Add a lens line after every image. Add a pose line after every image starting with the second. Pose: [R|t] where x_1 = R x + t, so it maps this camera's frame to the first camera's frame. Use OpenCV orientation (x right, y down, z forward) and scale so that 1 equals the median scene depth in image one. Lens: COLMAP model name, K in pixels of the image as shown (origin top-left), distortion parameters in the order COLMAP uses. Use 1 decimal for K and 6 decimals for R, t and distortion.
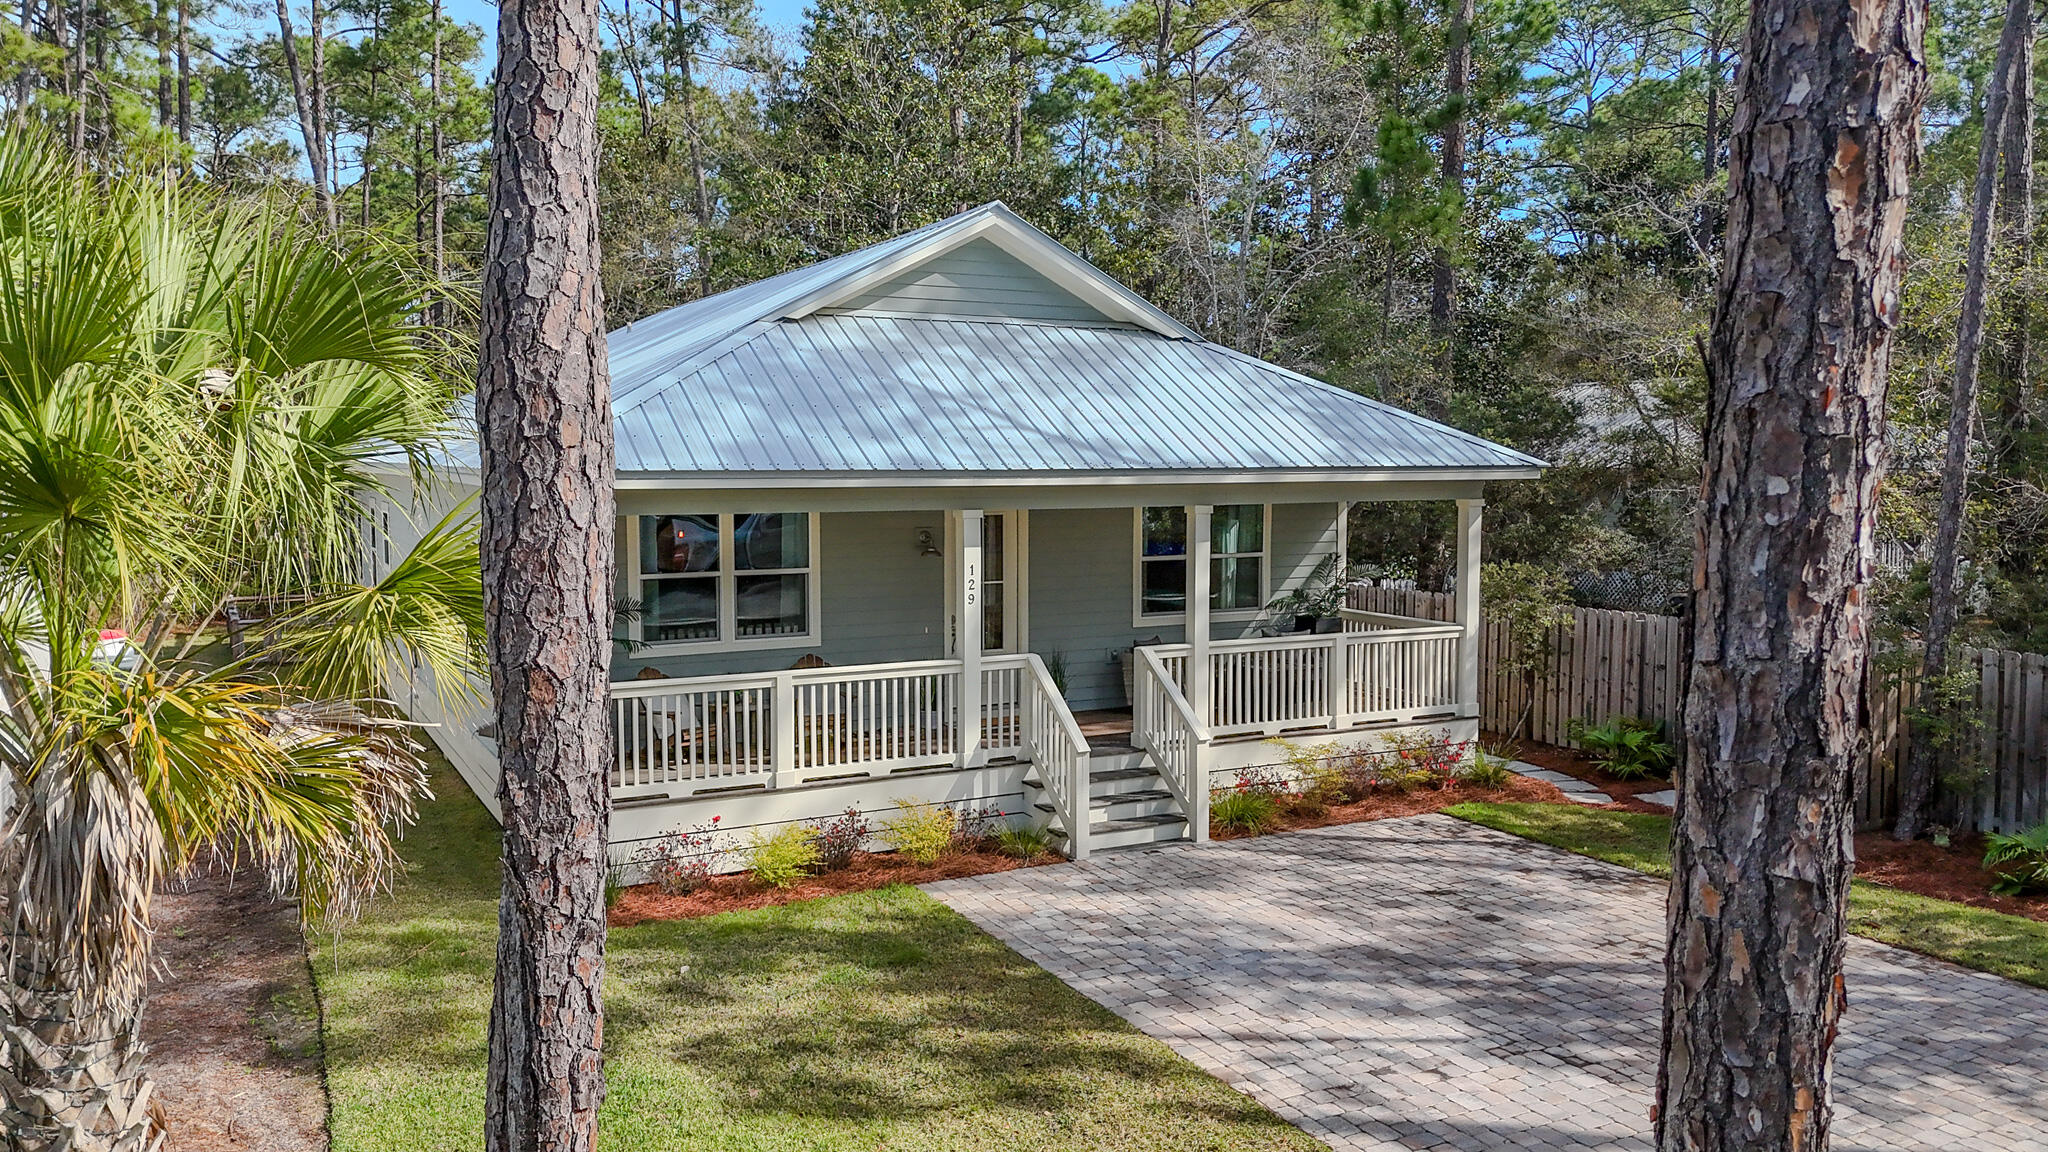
lens RADIAL K [[1689.1, 0, 1024.0], [0, 1689.1, 576.0], [0, 0, 1]] dist [0.122568, -0.113402]
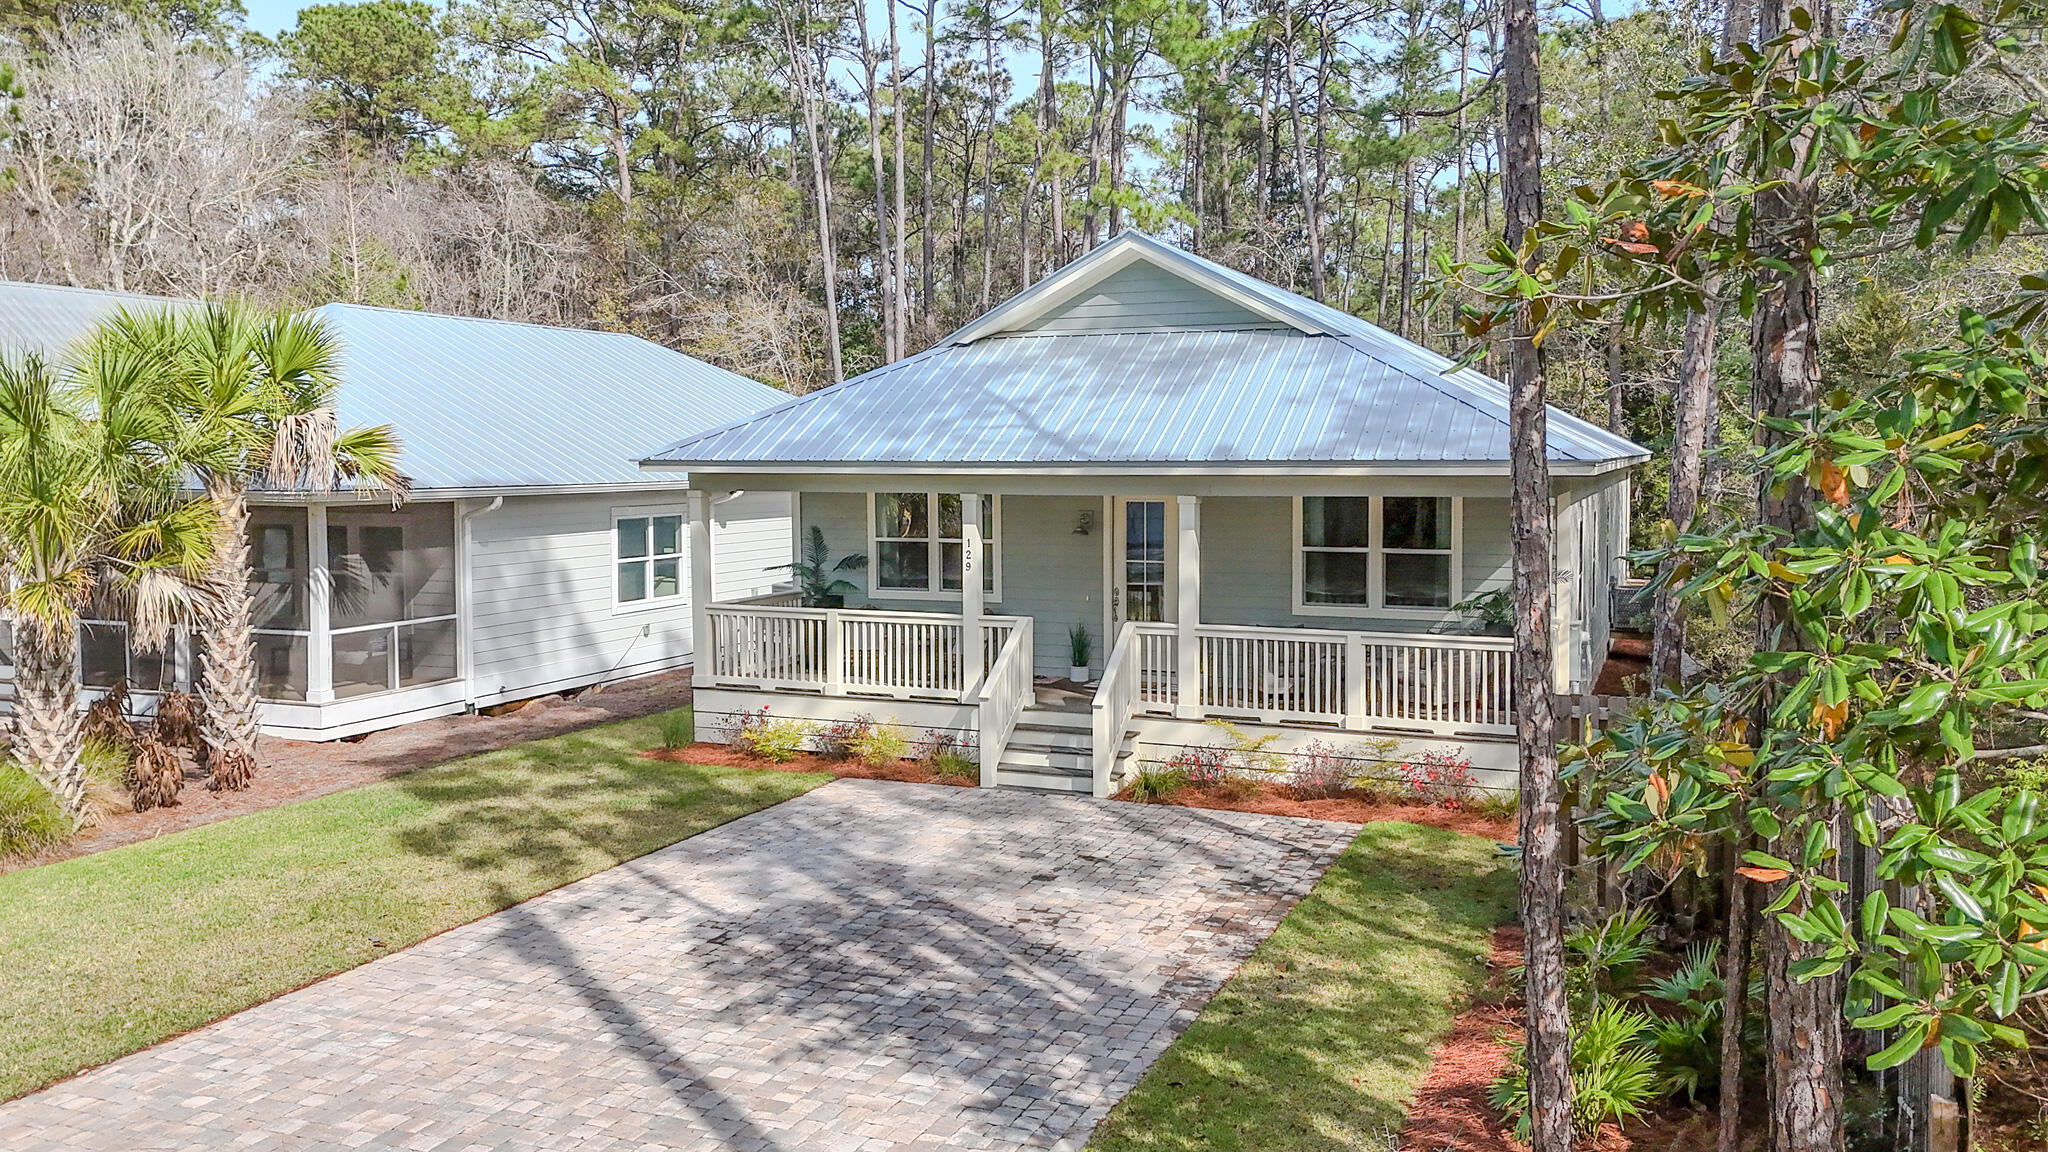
lens RADIAL K [[1689.1, 0, 1024.0], [0, 1689.1, 576.0], [0, 0, 1]] dist [0.122568, -0.113402]
pose [[0.566738, 0.056068, -0.821988, 1.051168], [-0.054834, 0.998037, 0.030270, -0.020011], [0.822071, 0.027918, 0.568700, 0.350137]]
